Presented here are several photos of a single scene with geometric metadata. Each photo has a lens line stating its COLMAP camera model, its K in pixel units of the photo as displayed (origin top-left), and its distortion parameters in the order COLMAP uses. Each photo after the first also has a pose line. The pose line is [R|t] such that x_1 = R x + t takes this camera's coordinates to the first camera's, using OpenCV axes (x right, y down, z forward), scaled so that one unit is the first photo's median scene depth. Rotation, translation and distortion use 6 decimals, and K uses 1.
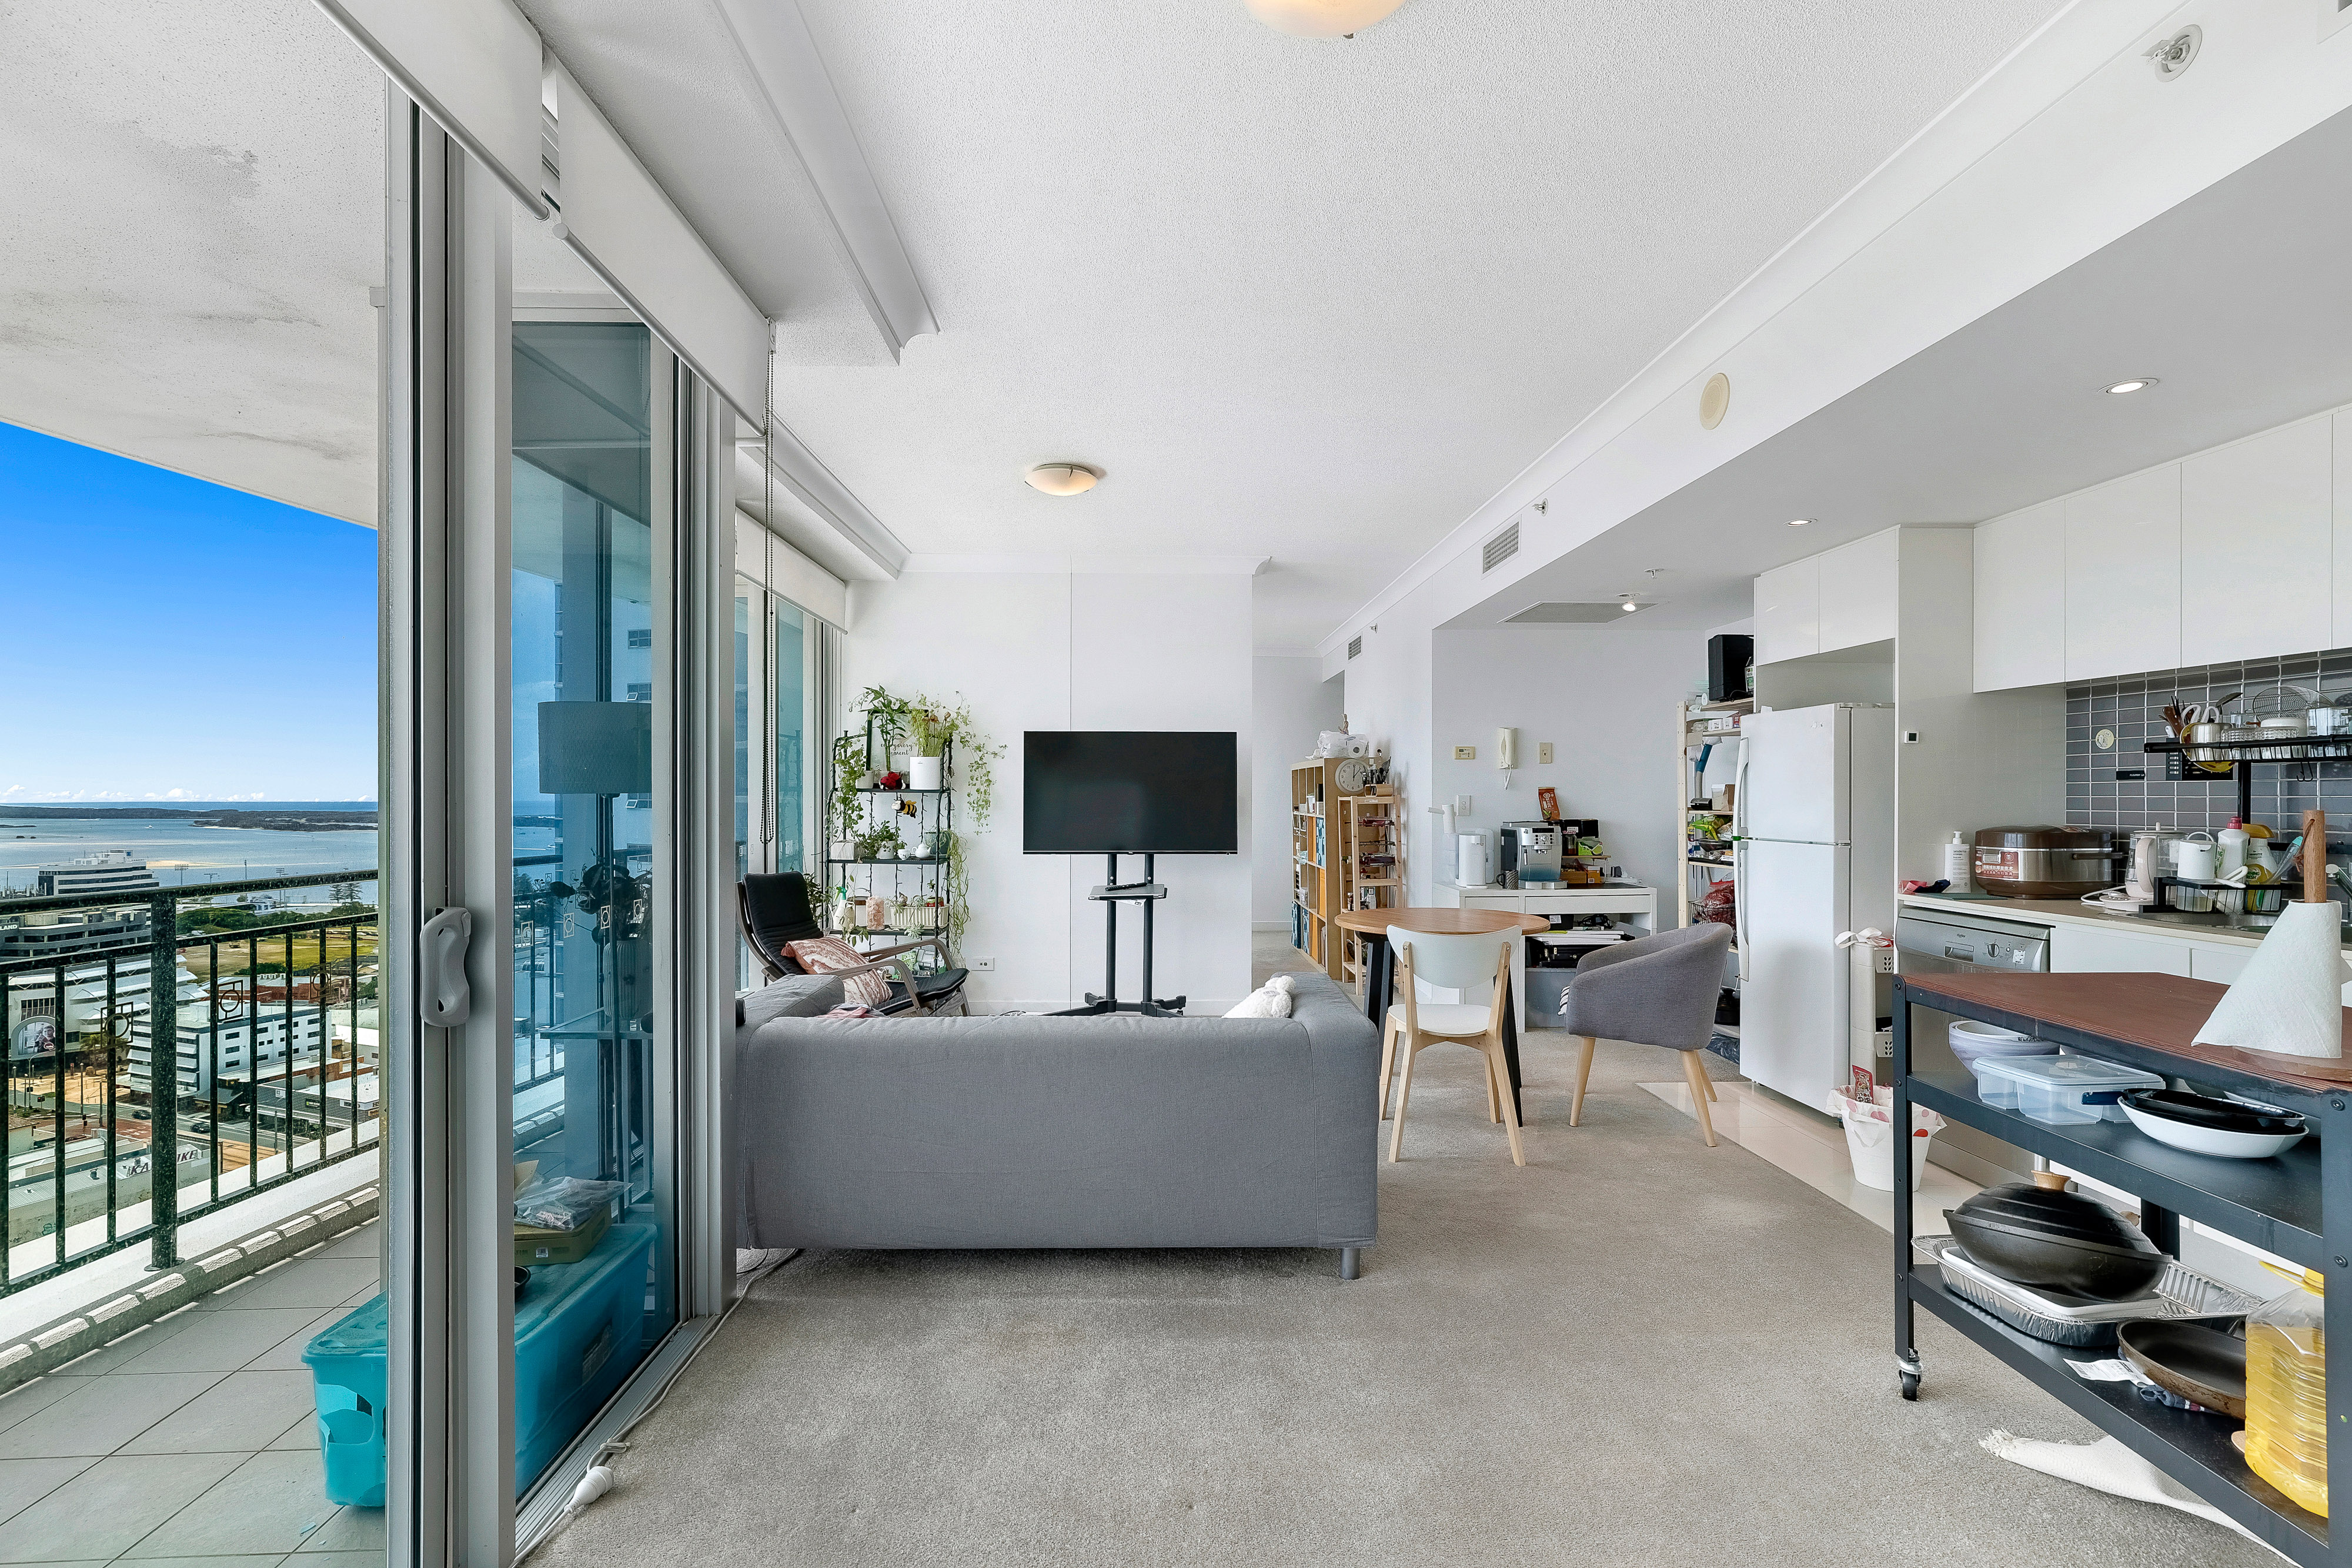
lens RADIAL K [[1086.8, 0, 1176.9], [0, 1086.8, 748.3], [0, 0, 1]] dist [0.000412, -0.000456]
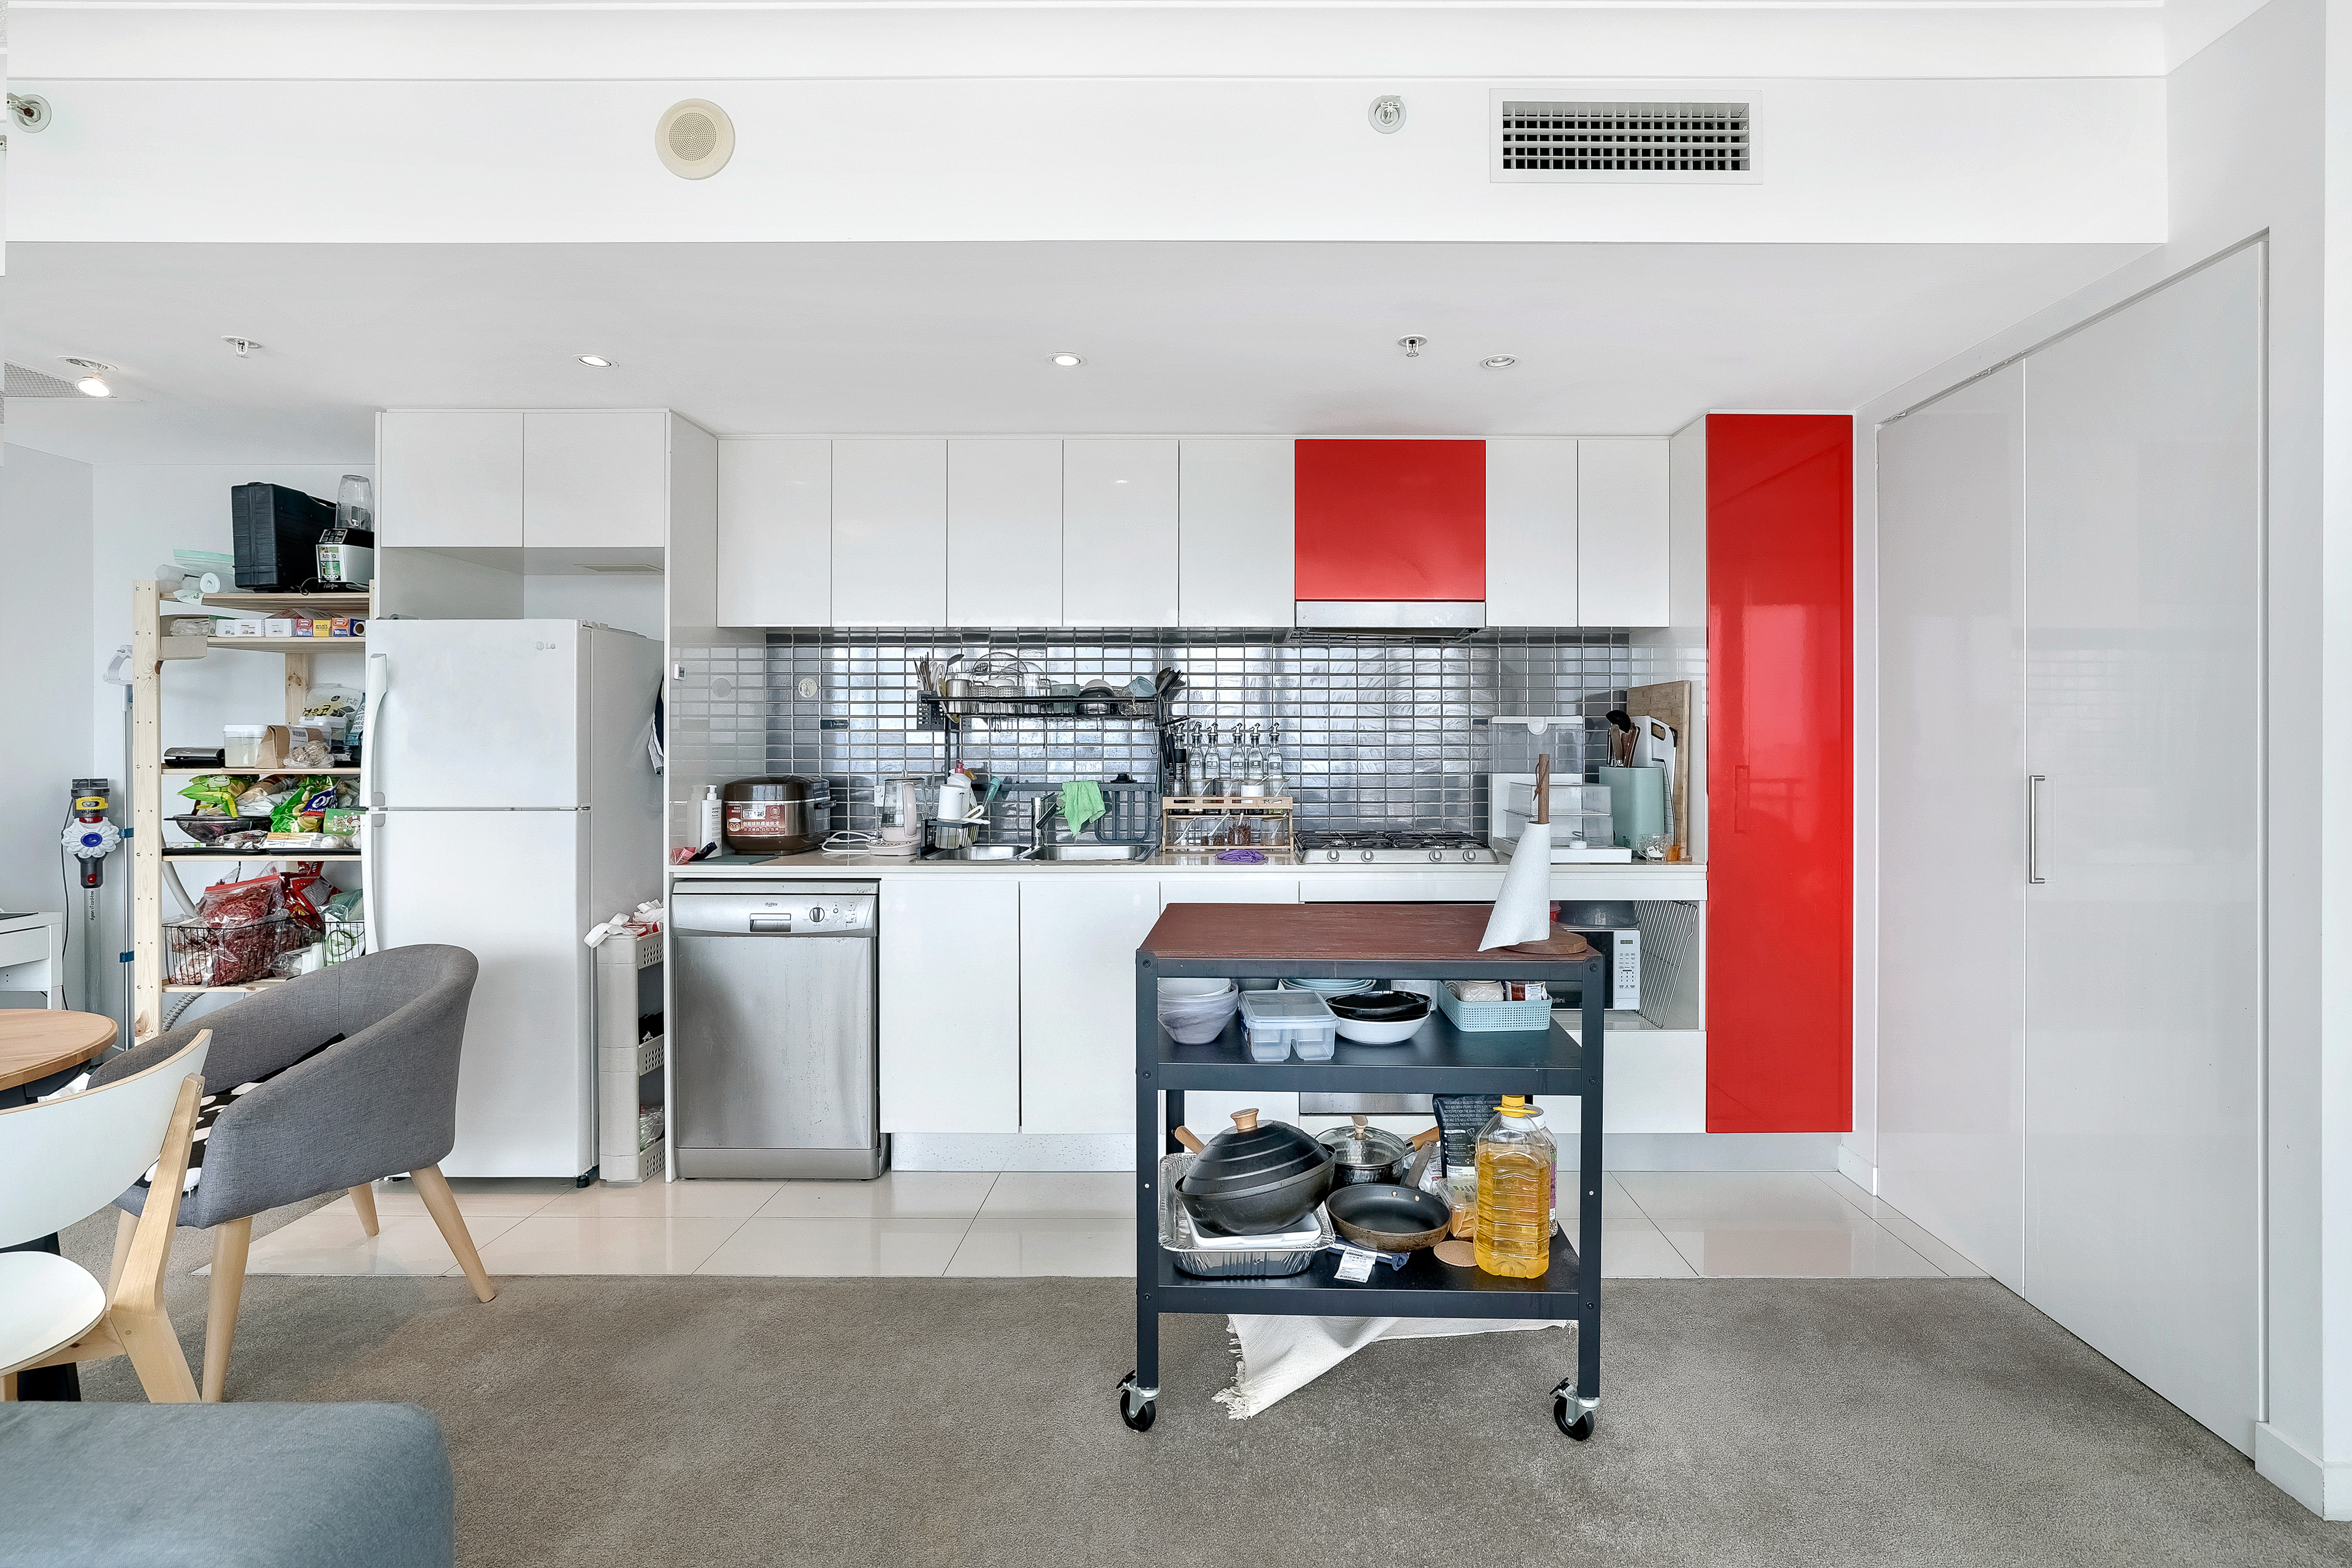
lens RADIAL K [[1086.8, 0, 1176.9], [0, 1086.8, 748.3], [0, 0, 1]] dist [0.000412, -0.000456]
pose [[0.034407, -0.008024, 0.999376, -0.128501], [-0.045003, 0.998941, 0.009570, 0.021933], [-0.998394, -0.045304, 0.034009, 0.597692]]
